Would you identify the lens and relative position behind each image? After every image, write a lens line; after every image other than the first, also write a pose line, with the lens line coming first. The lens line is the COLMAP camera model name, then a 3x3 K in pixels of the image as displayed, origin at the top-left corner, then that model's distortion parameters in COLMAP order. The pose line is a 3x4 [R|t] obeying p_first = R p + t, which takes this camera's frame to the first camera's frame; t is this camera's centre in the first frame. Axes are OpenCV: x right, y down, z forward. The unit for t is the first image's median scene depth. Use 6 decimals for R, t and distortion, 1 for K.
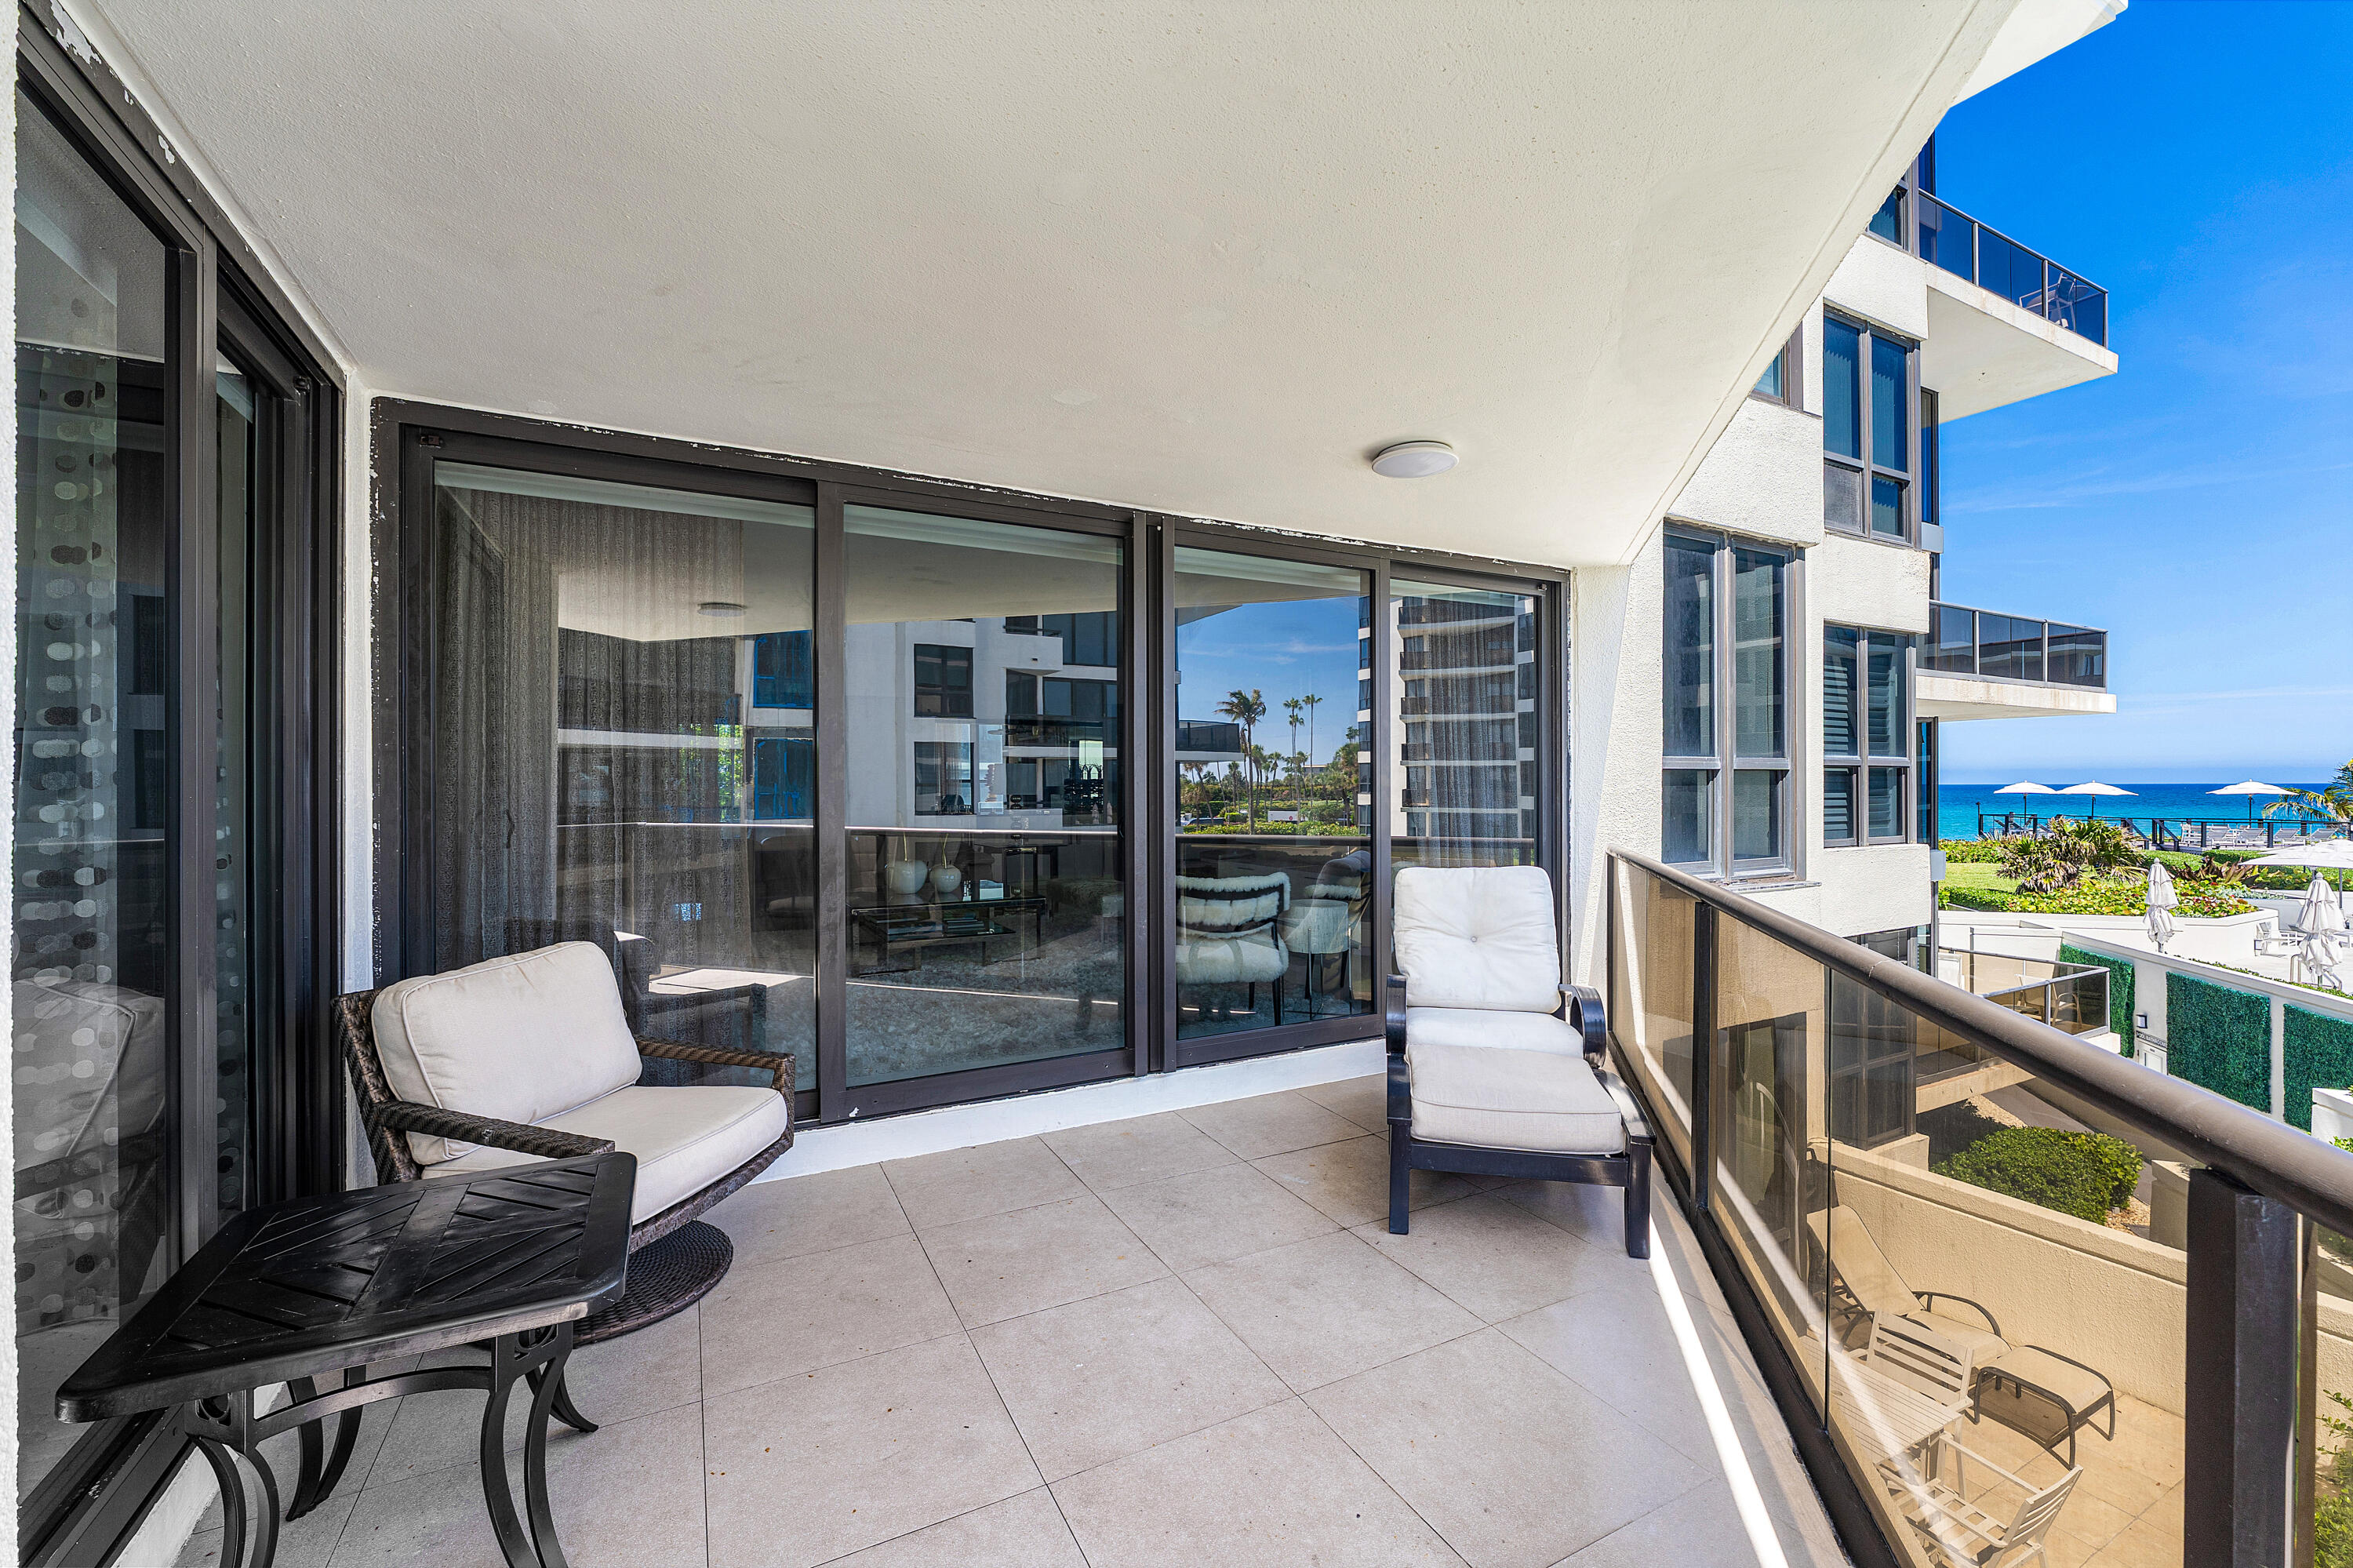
lens RADIAL K [[972.8, 0, 1176.4], [0, 972.8, 778.4], [0, 0, 1]] dist [-0.012878, 0.003708]
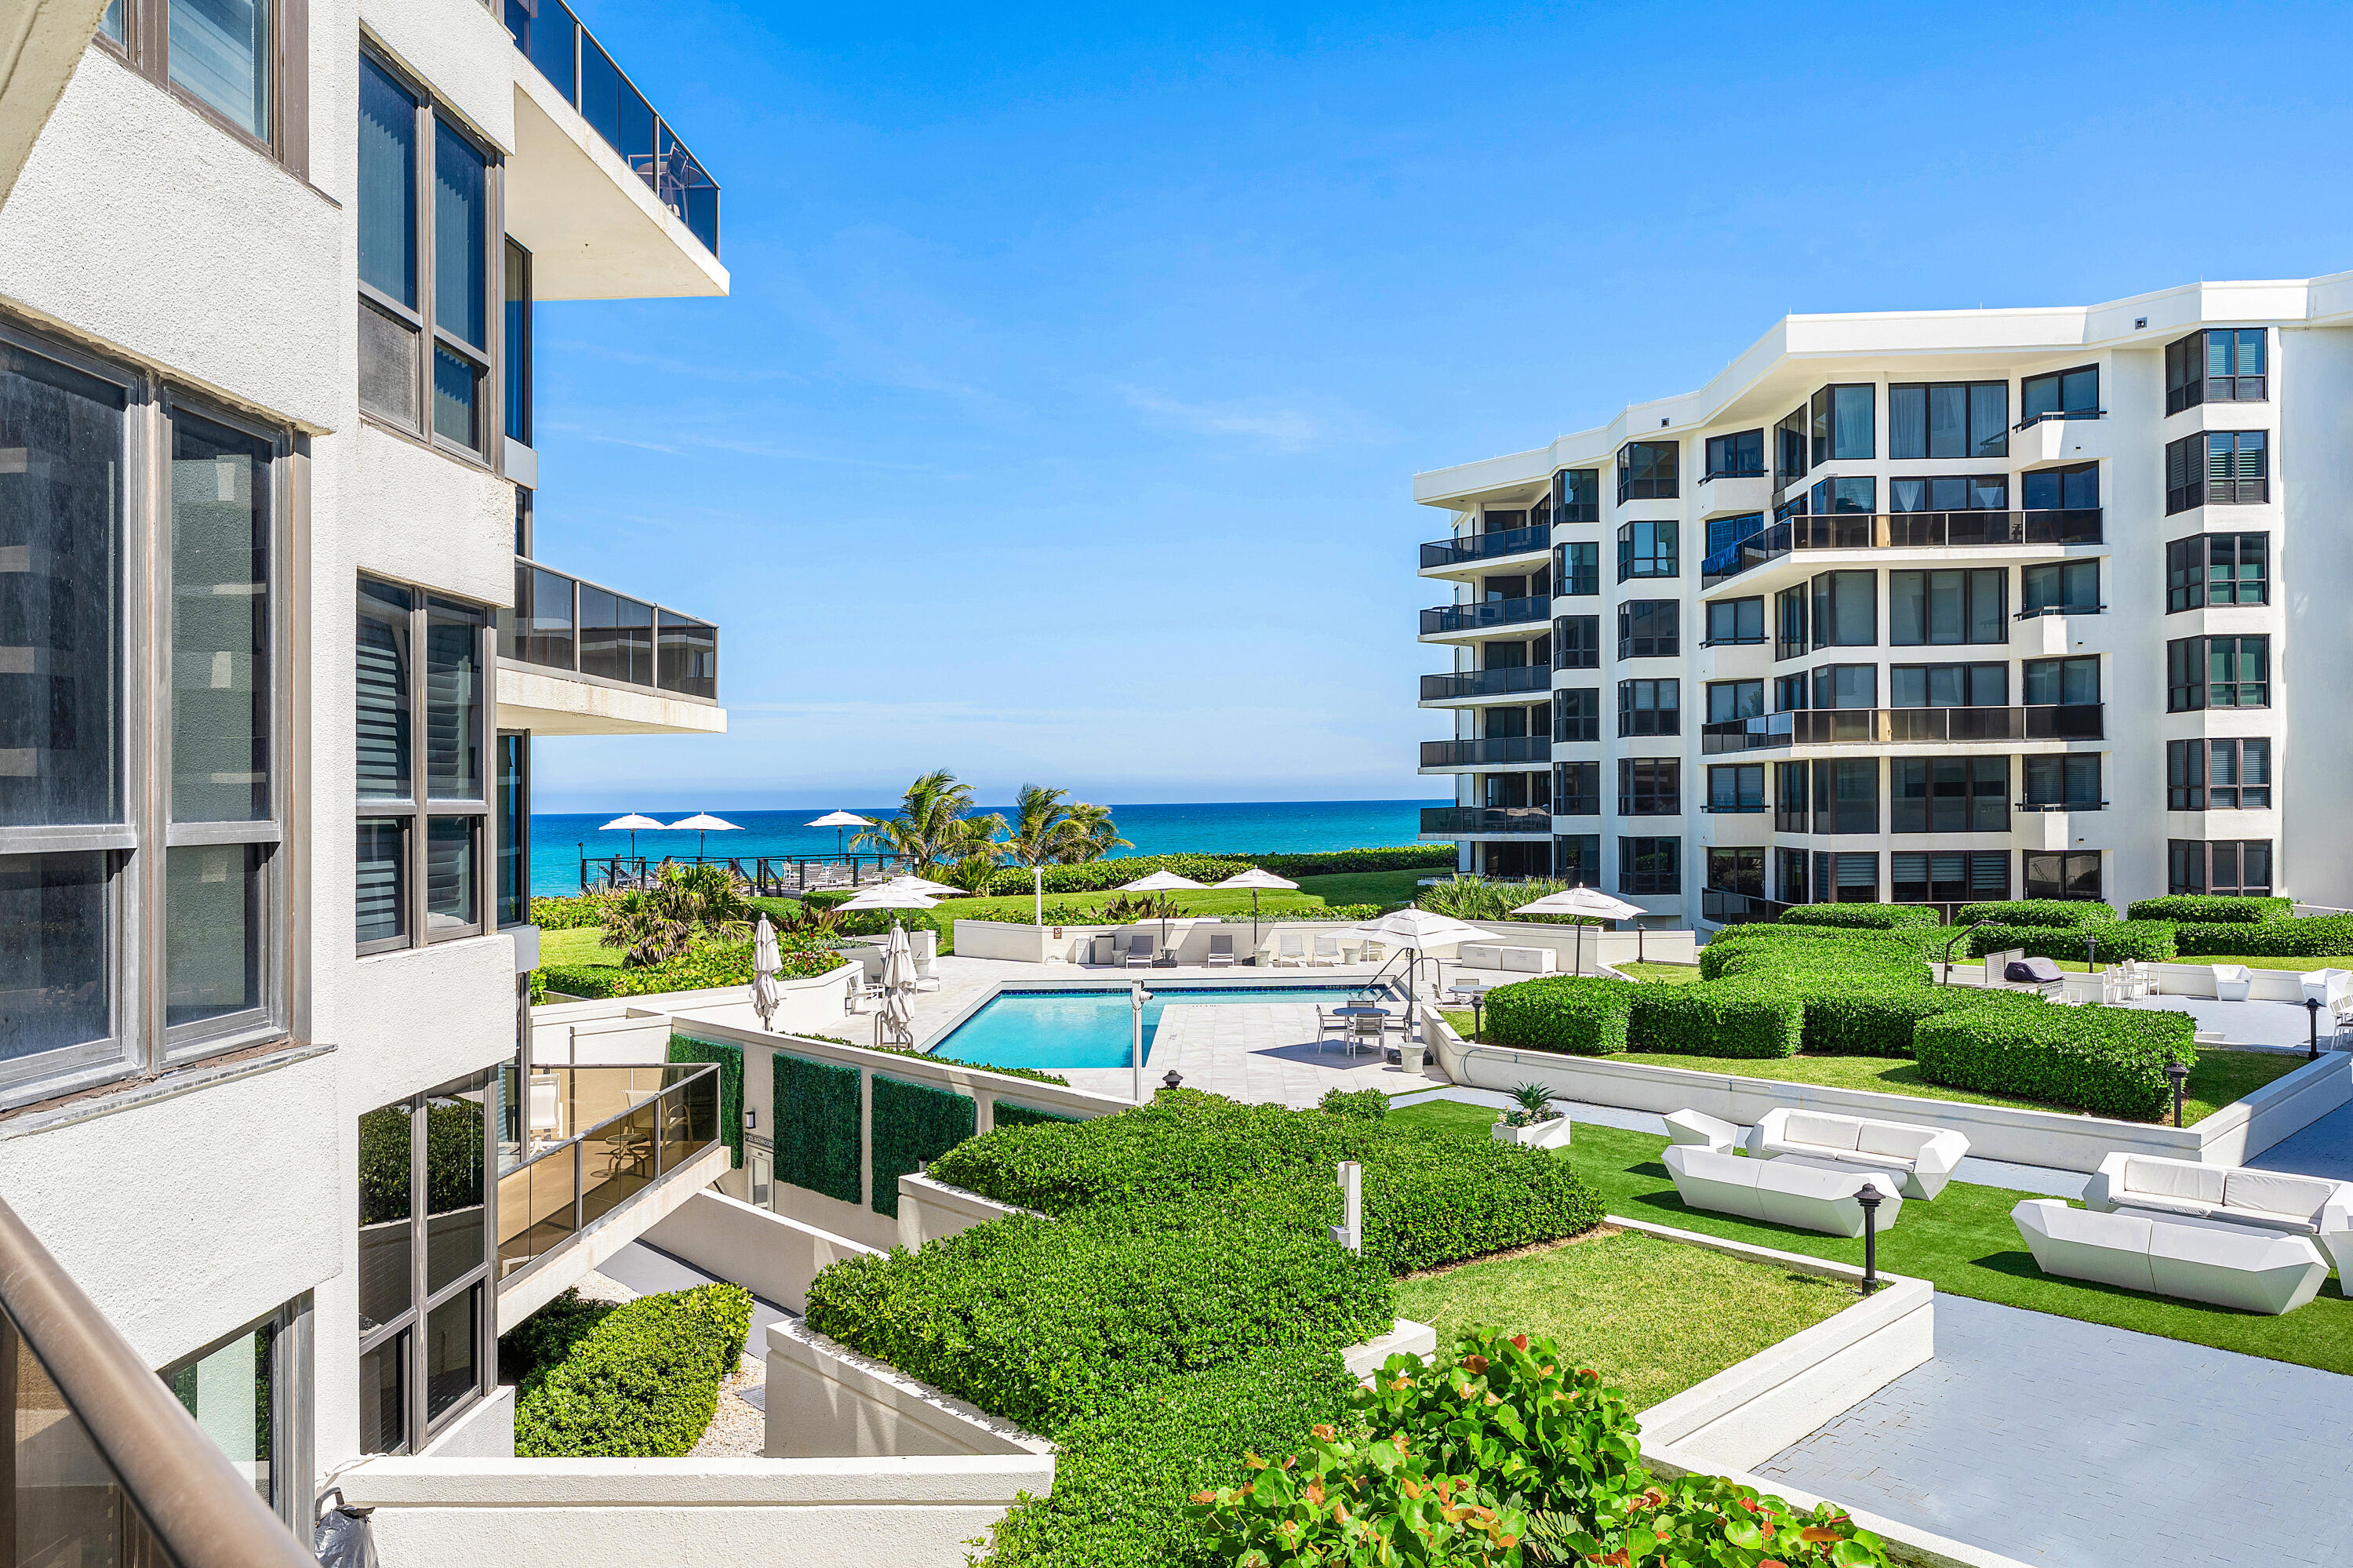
lens RADIAL K [[1554.9, 0, 1176.5], [0, 1554.9, 784.0], [0, 0, 1]] dist [-0.002070, -0.001306]
pose [[0.490716, 0.006161, 0.871298, 0.077550], [0.001625, 0.999967, -0.007986, -0.020341], [-0.871318, 0.005335, 0.490690, 0.088537]]
